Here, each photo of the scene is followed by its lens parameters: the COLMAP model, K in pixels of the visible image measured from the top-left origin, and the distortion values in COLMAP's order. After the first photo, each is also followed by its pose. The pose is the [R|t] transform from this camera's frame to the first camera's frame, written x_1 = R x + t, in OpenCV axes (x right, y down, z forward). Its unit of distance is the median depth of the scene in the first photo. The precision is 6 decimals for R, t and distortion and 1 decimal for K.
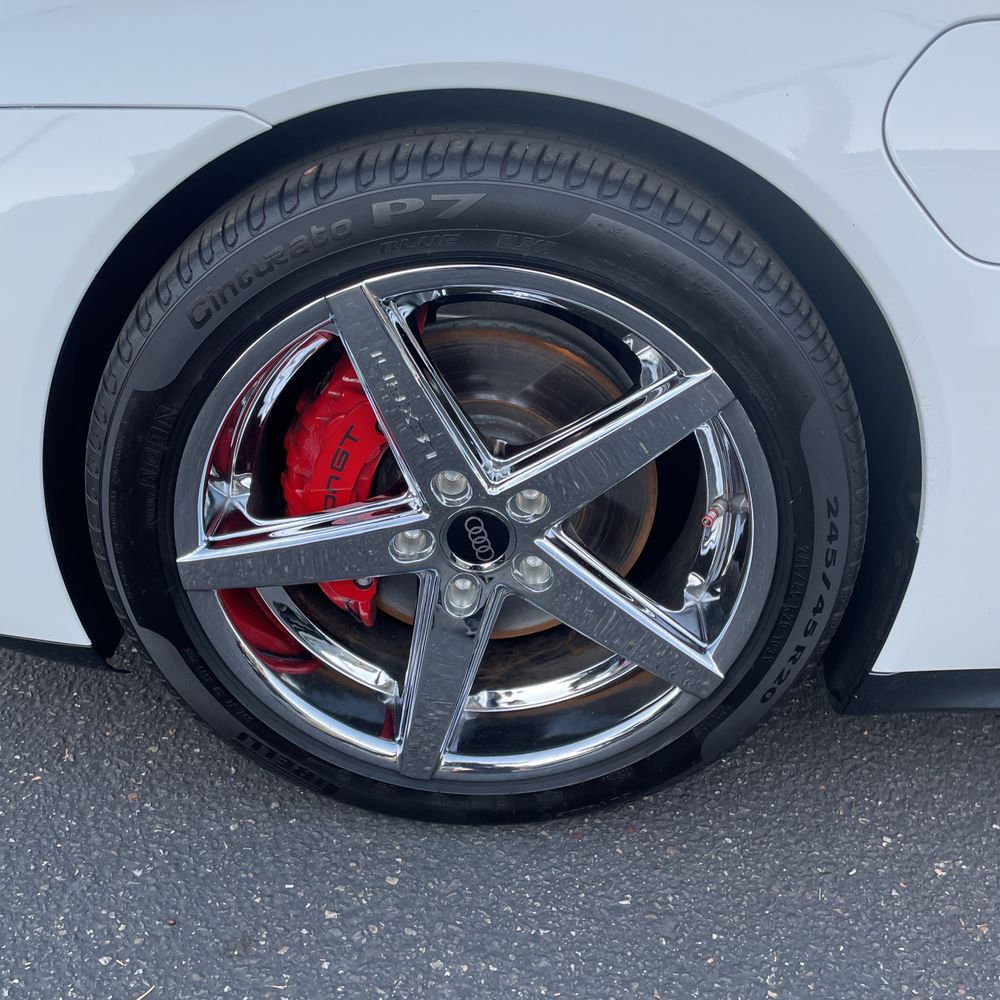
lens RADIAL K [[999.1, 0, 514.9], [0, 999.1, 491.1], [0, 0, 1]] dist [0.085580, -0.111608]
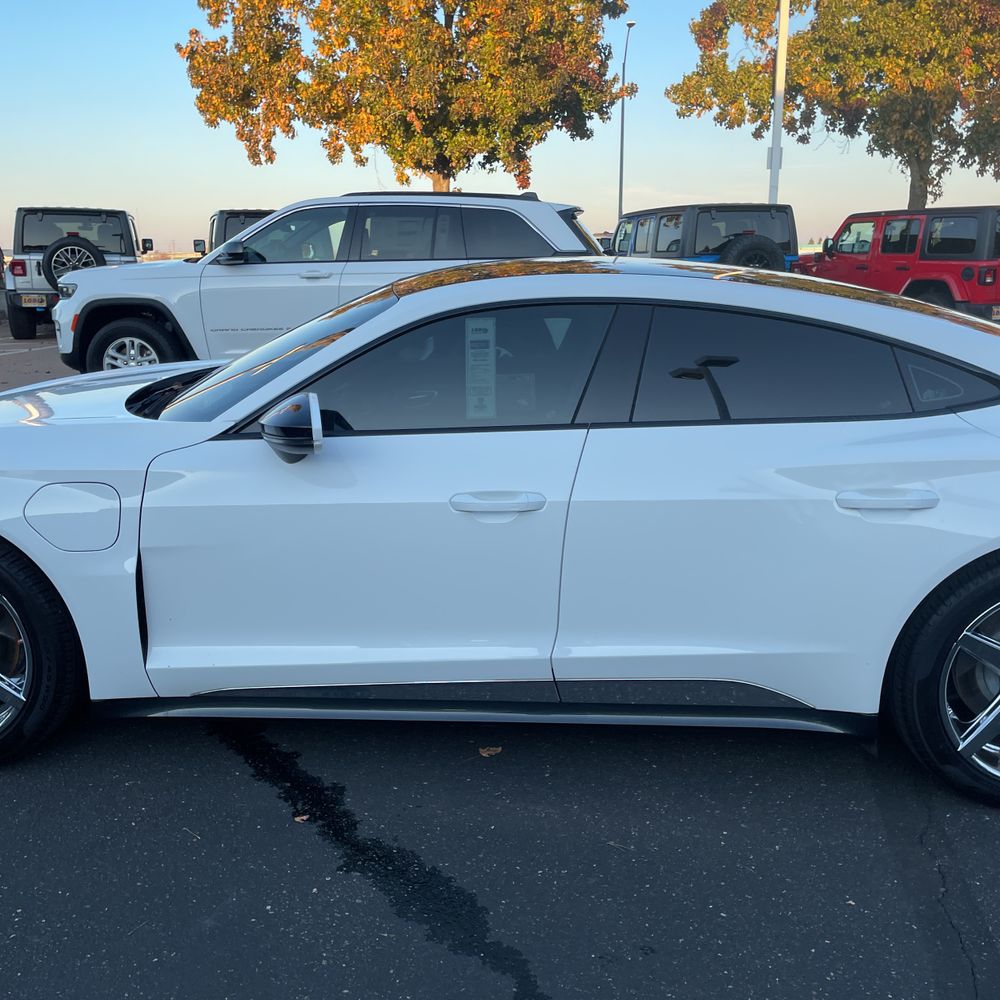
lens RADIAL K [[999.1, 0, 514.9], [0, 999.1, 491.1], [0, 0, 1]] dist [0.085580, -0.111608]
pose [[0.998706, -0.040732, -0.030437, 1.691126], [0.031083, 0.962776, -0.268509, 0.430663], [0.040241, 0.267216, 0.962796, -1.804015]]
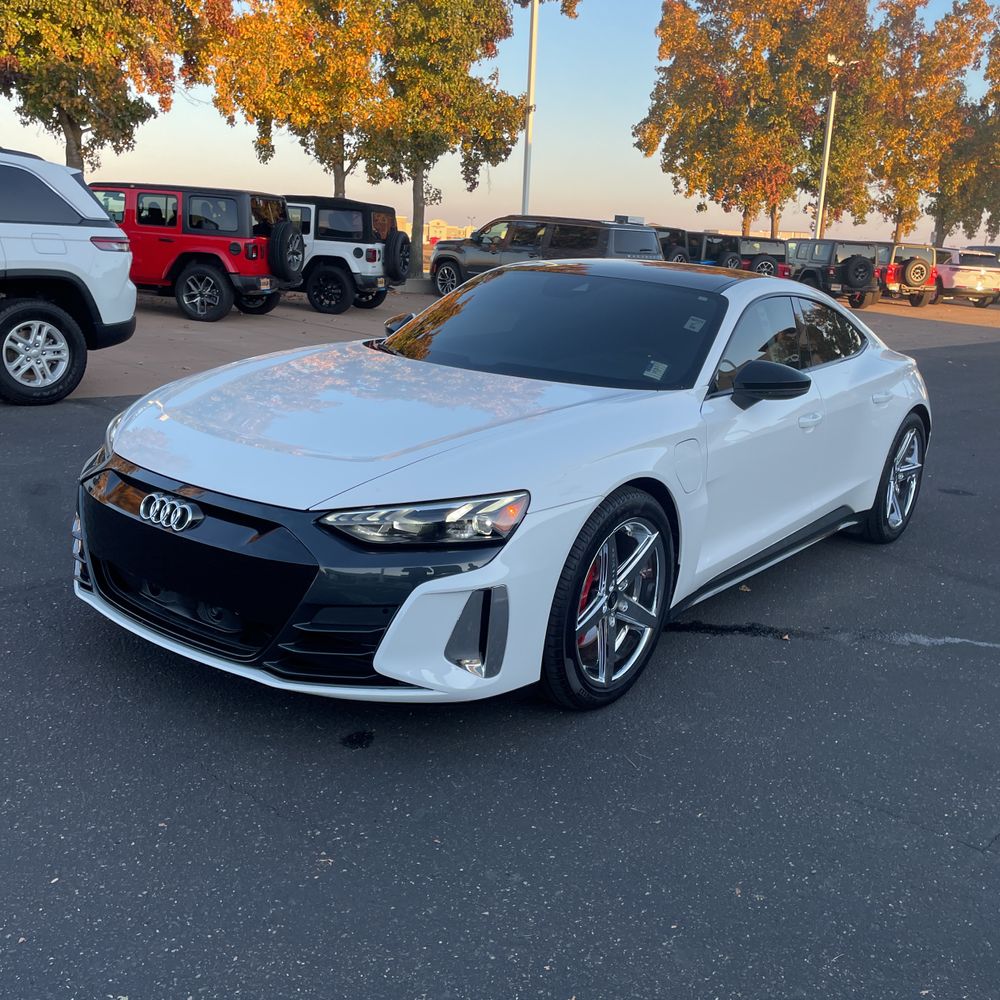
lens RADIAL K [[999.1, 0, 514.9], [0, 999.1, 491.1], [0, 0, 1]] dist [0.085580, -0.111608]
pose [[0.590255, -0.203993, 0.781016, -2.735514], [0.362572, 0.931449, -0.030730, -0.302568], [-0.721208, 0.301313, 0.623754, -0.953175]]
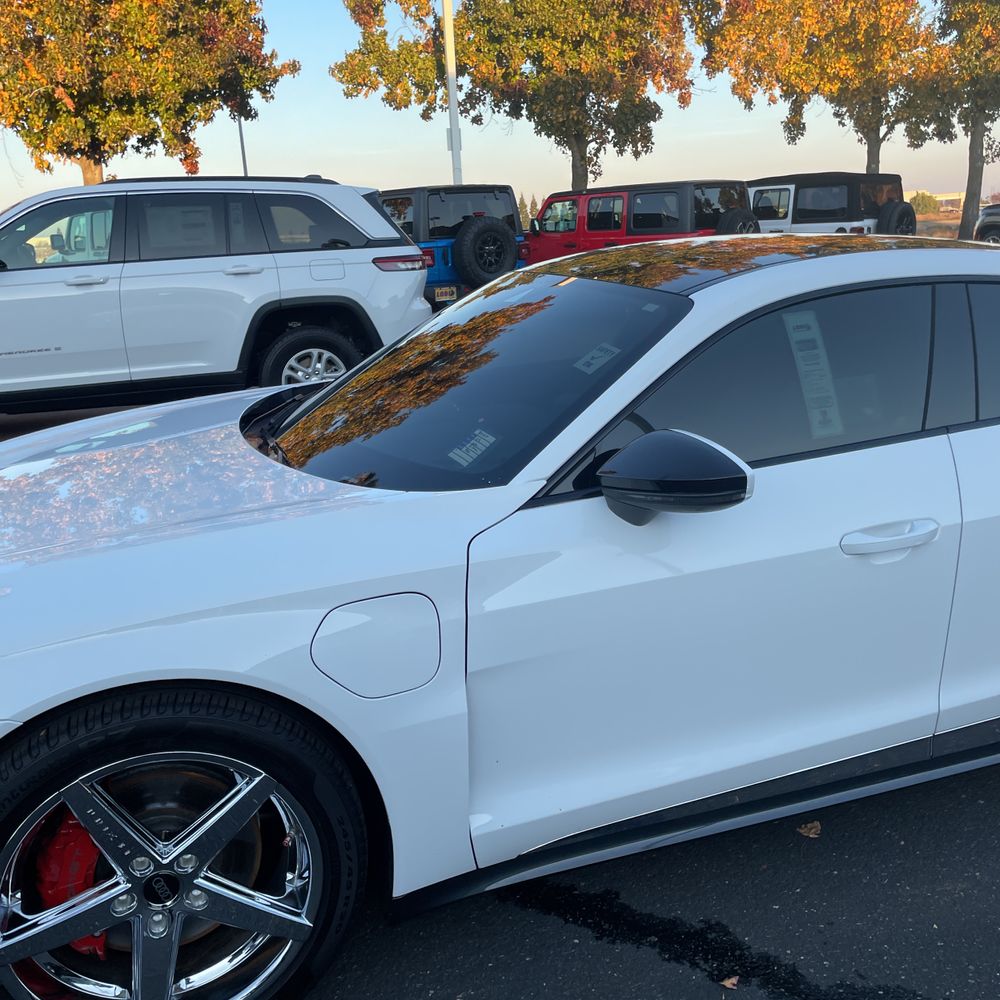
lens RADIAL K [[999.5, 0, 500.0], [0, 999.5, 500.0], [0, 0, 1]] dist [0.094282, -0.123907]
pose [[0.934823, -0.175097, 0.308944, 0.092251], [0.243959, 0.948850, -0.200417, -0.104305], [-0.258049, 0.262725, 0.929724, -1.065053]]
